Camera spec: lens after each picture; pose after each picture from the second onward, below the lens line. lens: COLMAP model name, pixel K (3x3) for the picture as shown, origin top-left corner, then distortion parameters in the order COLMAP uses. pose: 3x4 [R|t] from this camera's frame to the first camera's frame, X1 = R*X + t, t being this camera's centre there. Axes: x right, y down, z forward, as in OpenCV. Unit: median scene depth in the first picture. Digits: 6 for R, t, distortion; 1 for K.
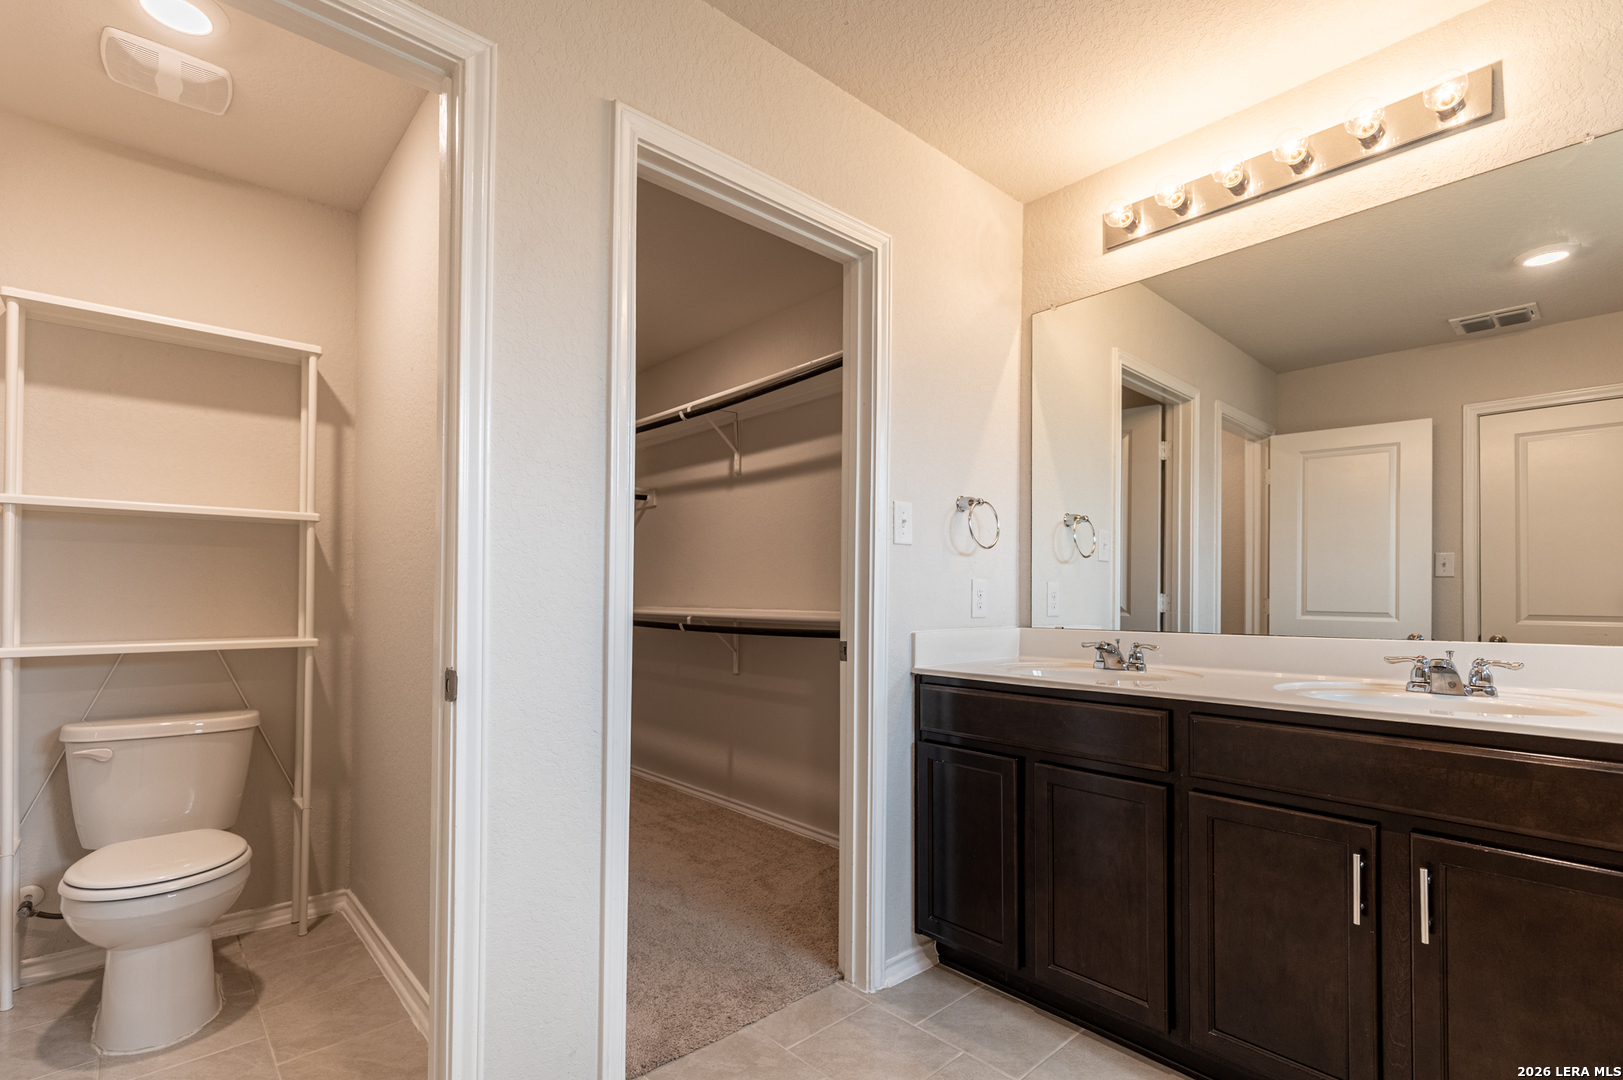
lens RADIAL K [[726.8, 0, 832.8], [0, 726.8, 594.9], [0, 0, 1]] dist [0.008806, -0.000854]
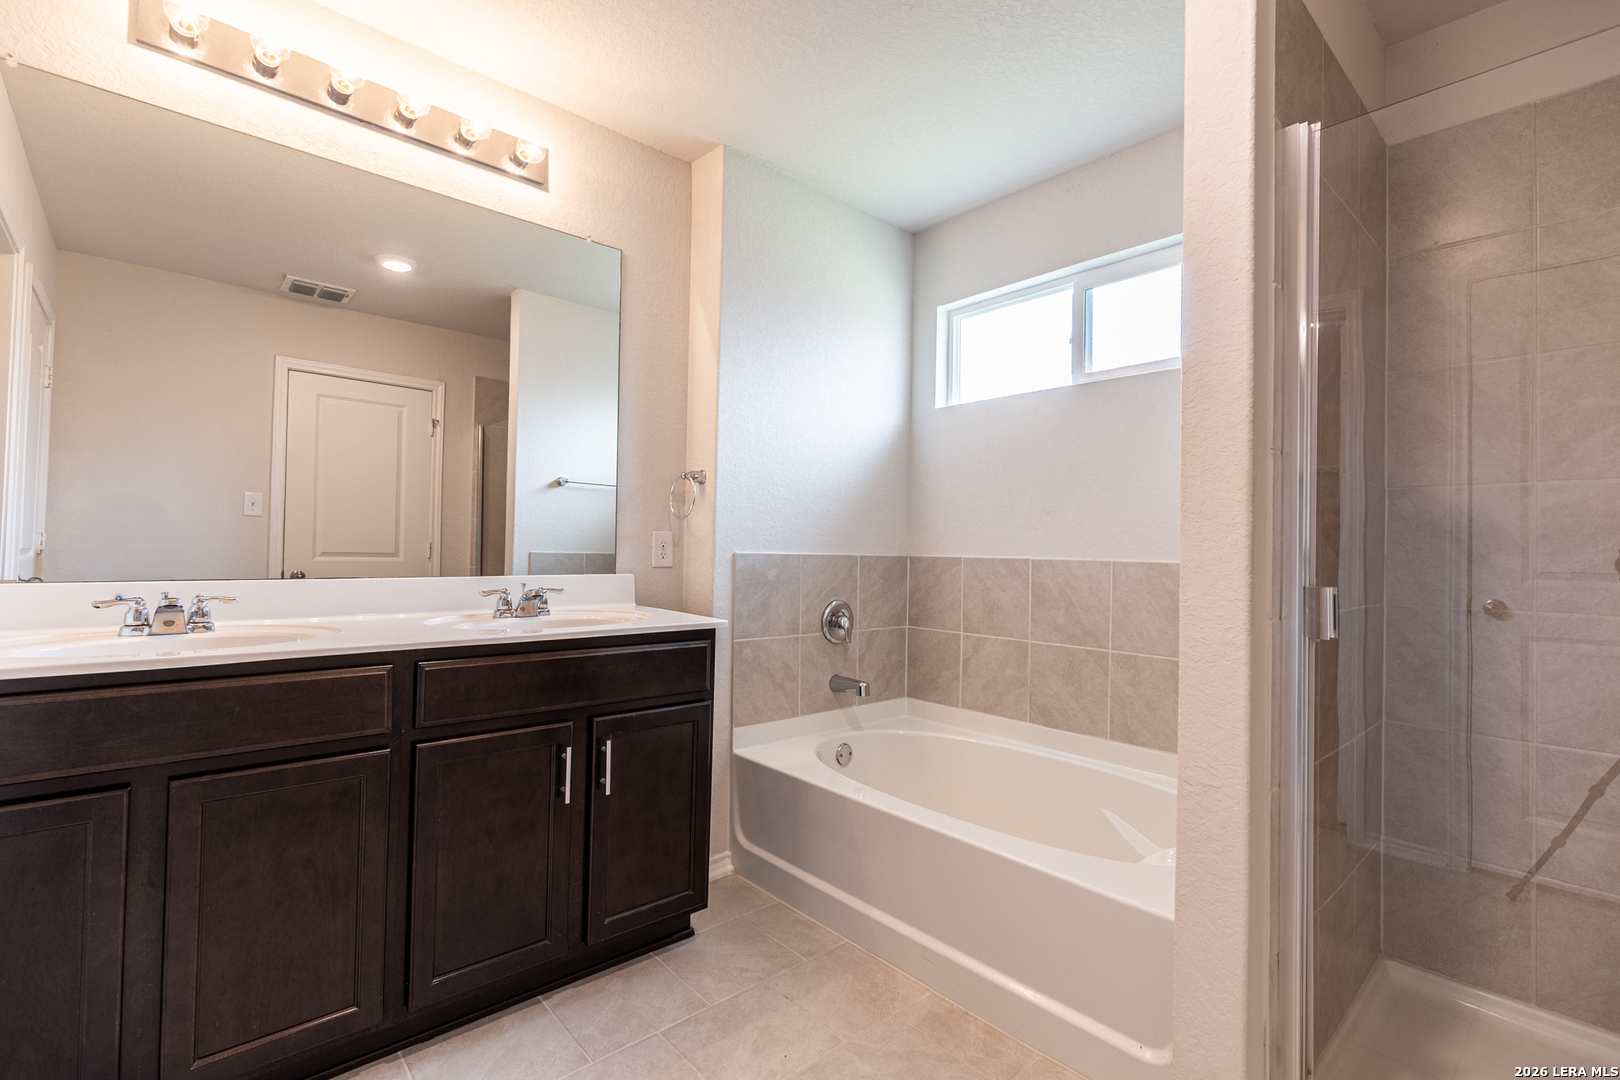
lens RADIAL K [[725.5, 0, 818.8], [0, 725.5, 539.3], [0, 0, 1]] dist [0.008806, -0.000854]
pose [[0.046820, 0.011826, 0.998833, -0.216758], [-0.022700, 0.999684, -0.010772, 0.000844], [-0.998645, -0.022169, 0.047074, 0.220012]]
